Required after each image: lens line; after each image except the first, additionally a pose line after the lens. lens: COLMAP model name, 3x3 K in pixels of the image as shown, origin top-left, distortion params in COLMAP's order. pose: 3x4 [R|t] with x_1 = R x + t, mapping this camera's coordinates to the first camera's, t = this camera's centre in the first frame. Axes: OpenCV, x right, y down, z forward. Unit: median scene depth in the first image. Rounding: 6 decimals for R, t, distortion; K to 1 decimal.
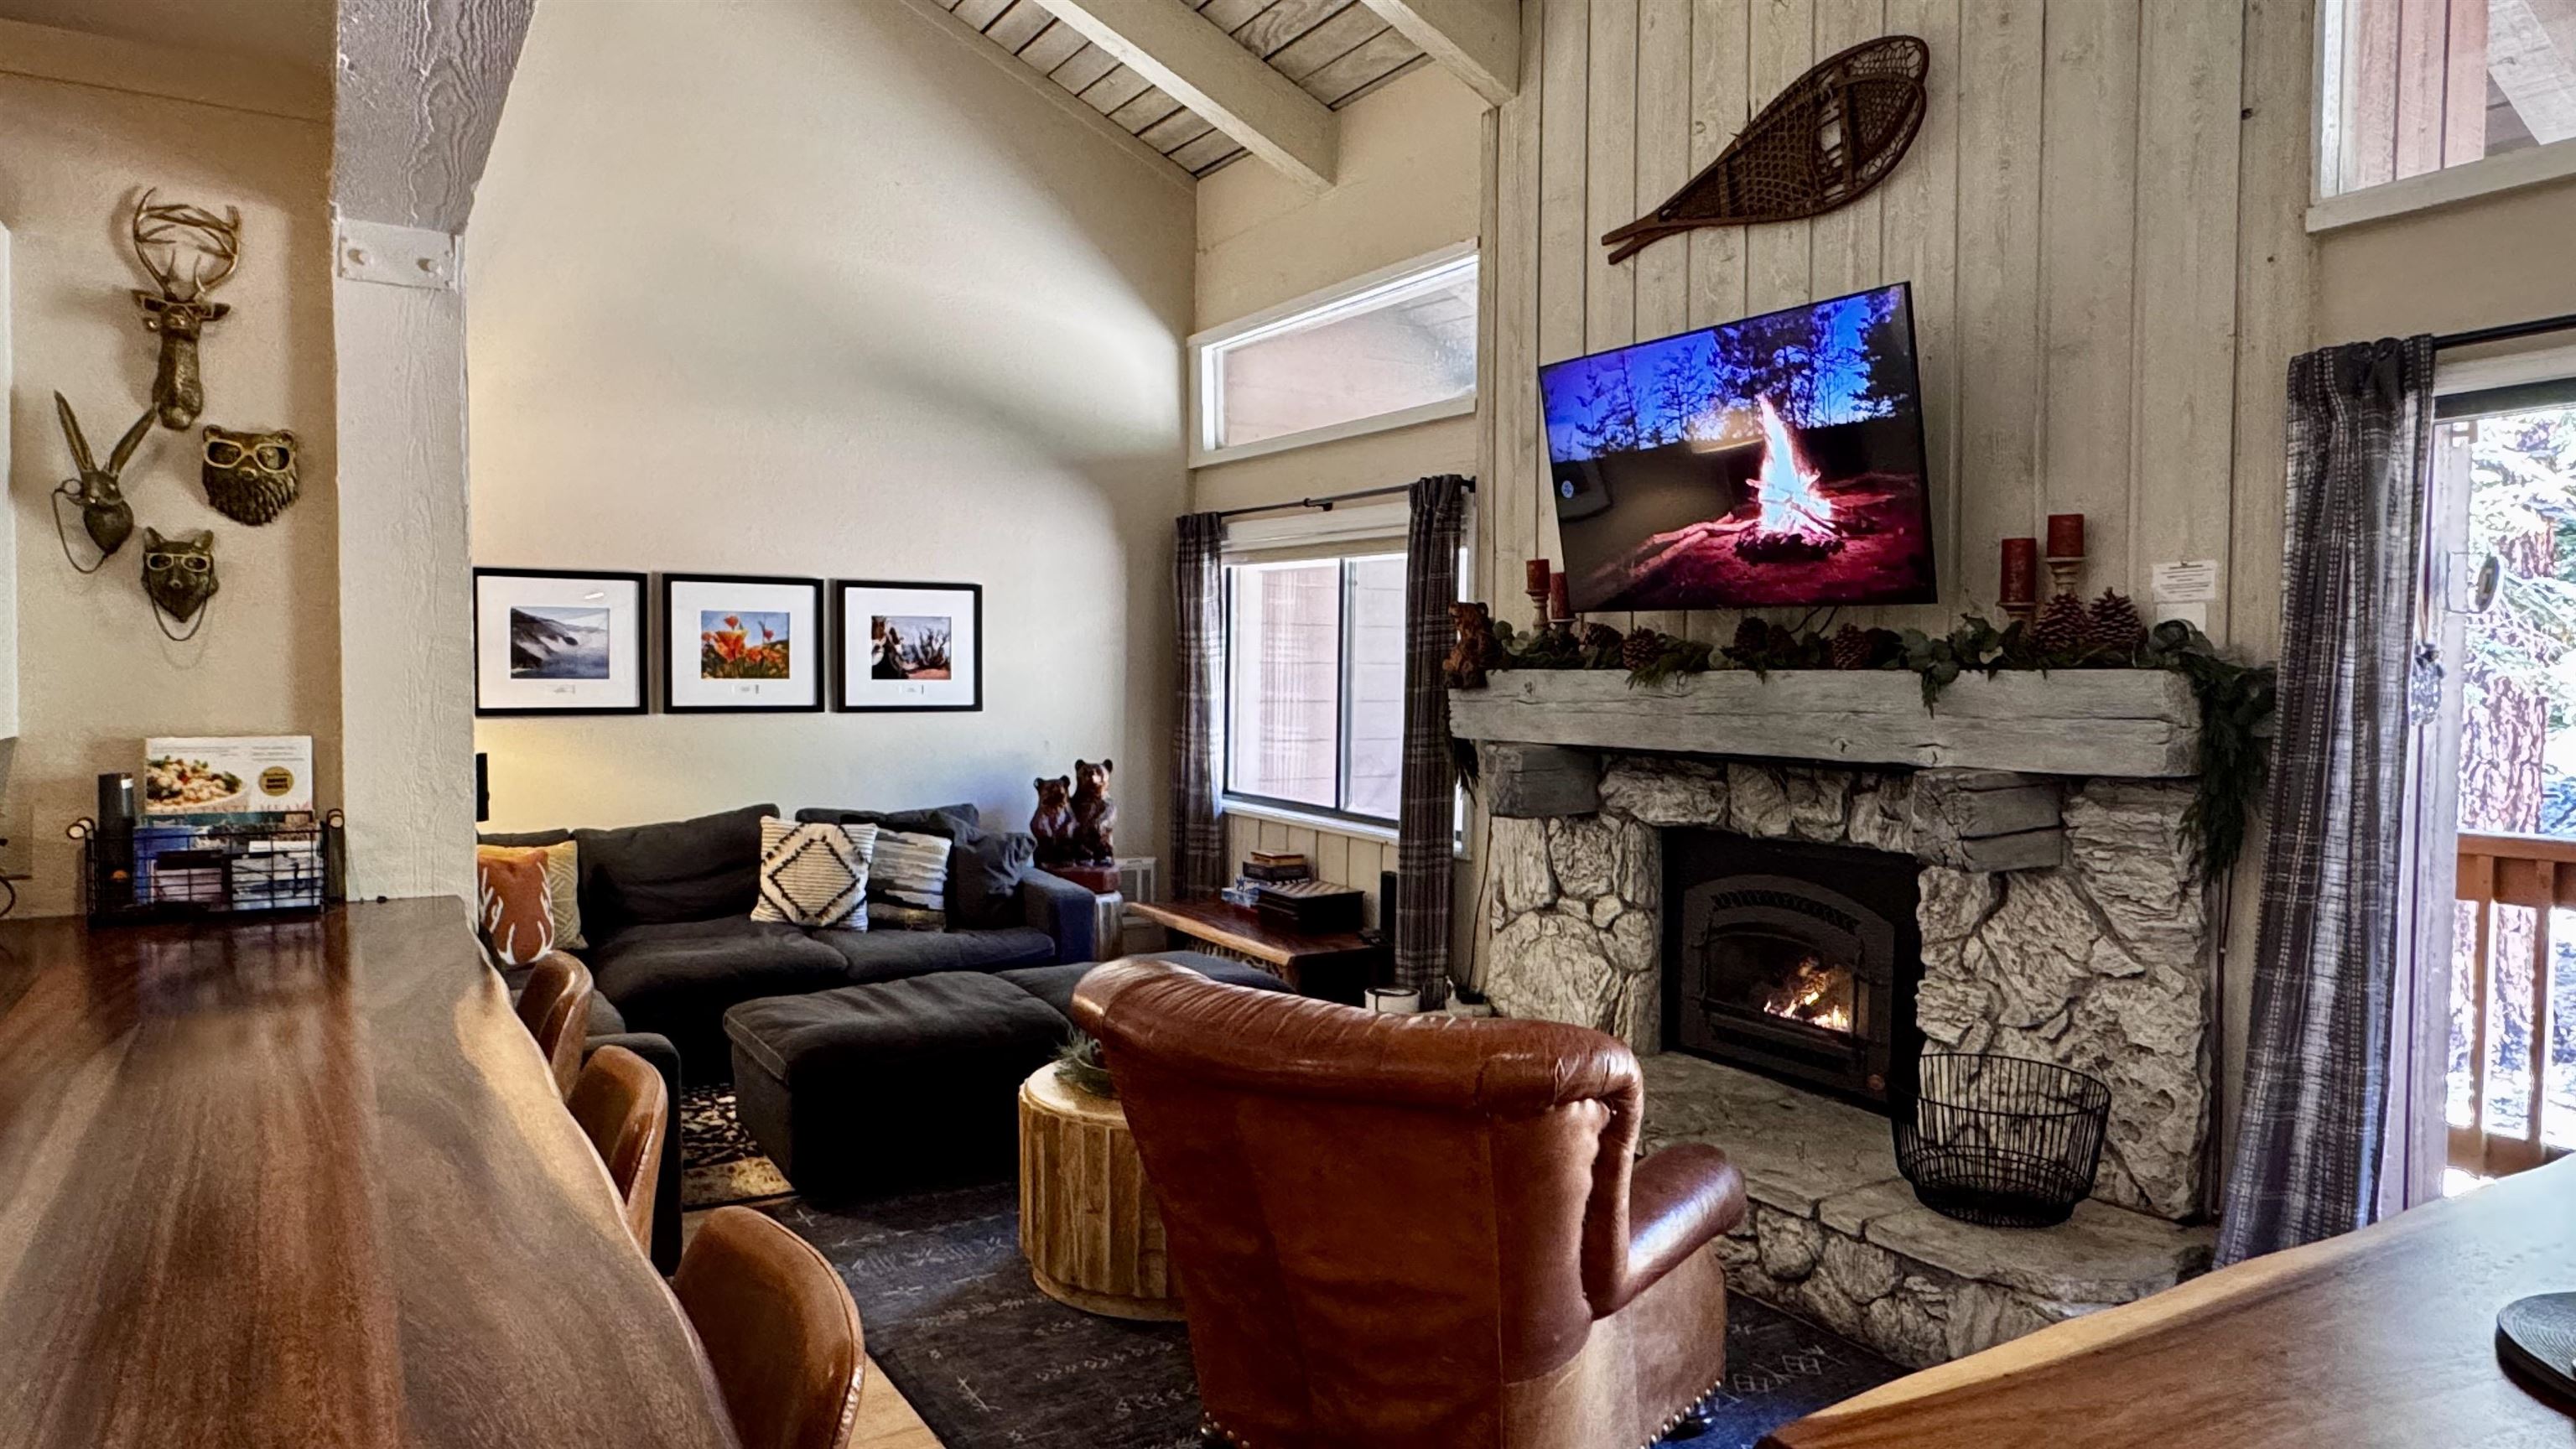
lens RADIAL K [[1576.7, 0, 1288.0], [0, 1576.7, 724.5], [0, 0, 1]] dist [-0.004728, -0.000328]
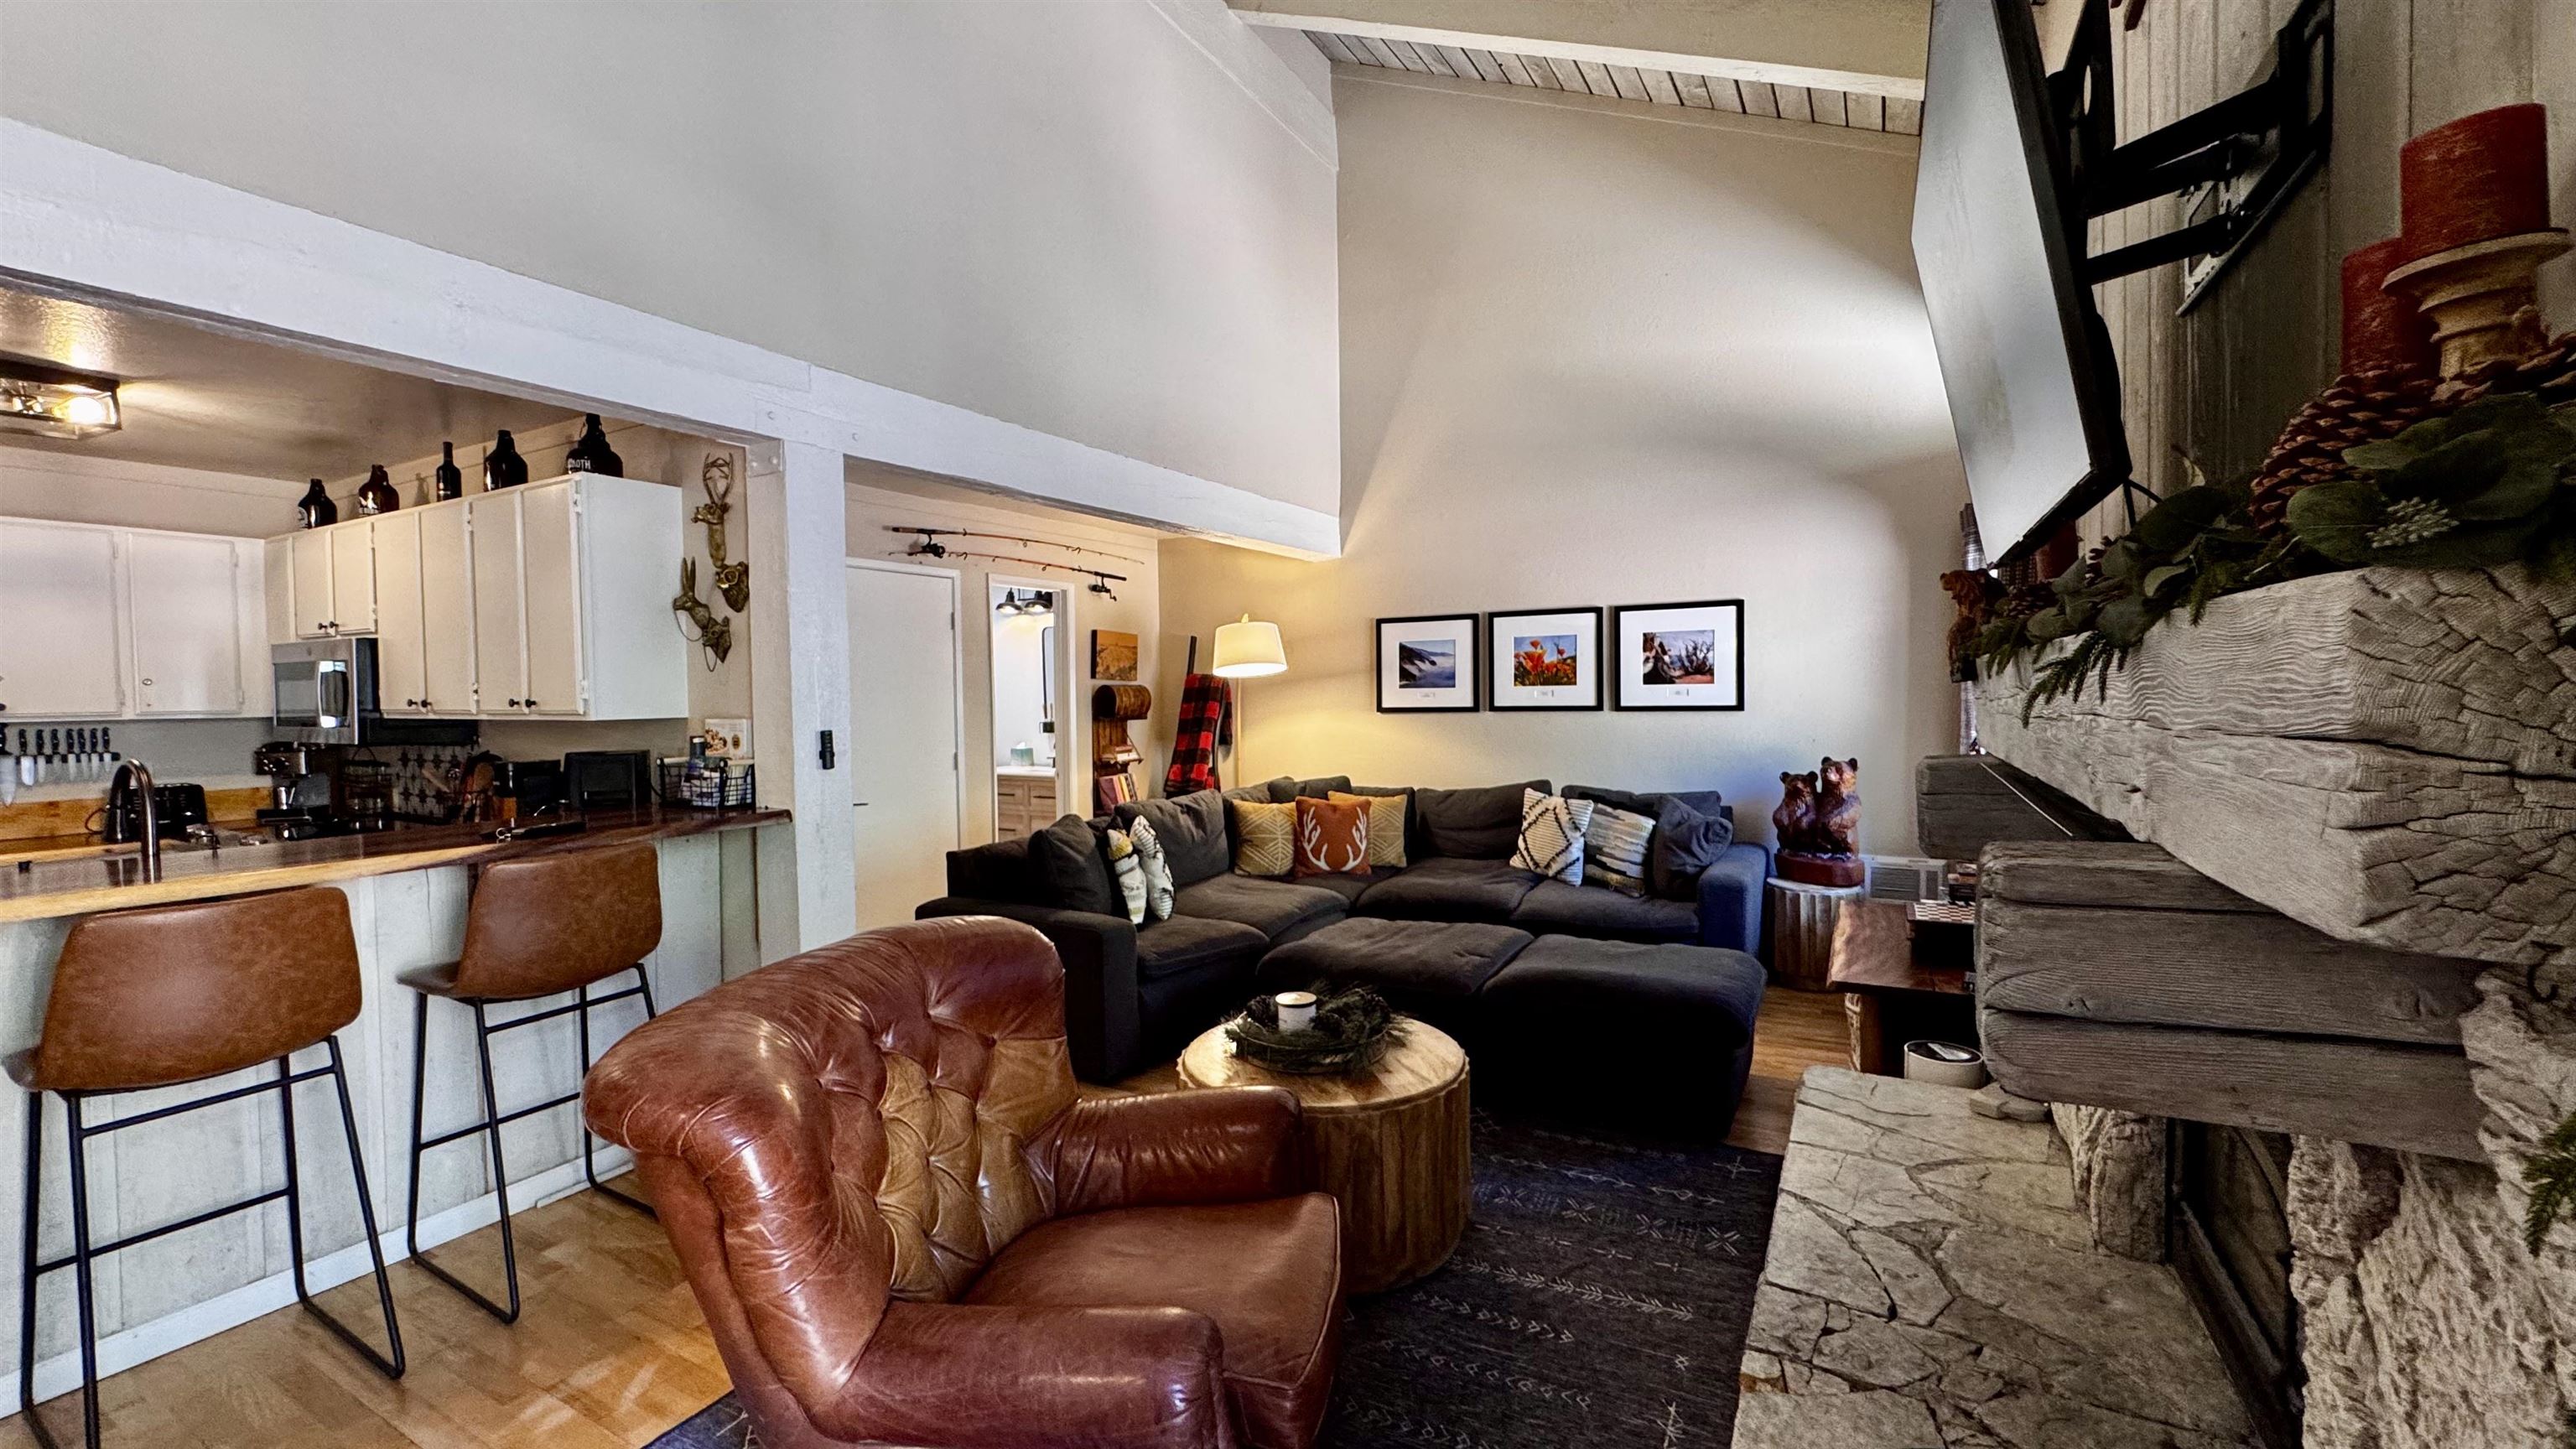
lens RADIAL K [[1029.0, 0, 1288.0], [0, 1029.0, 724.5], [0, 0, 1]] dist [-0.000431, -0.000450]
pose [[0.486139, 0.014858, -0.873755, 0.377825], [-0.010872, 0.999881, 0.010954, -0.003898], [0.873814, 0.004174, 0.486242, 0.453053]]
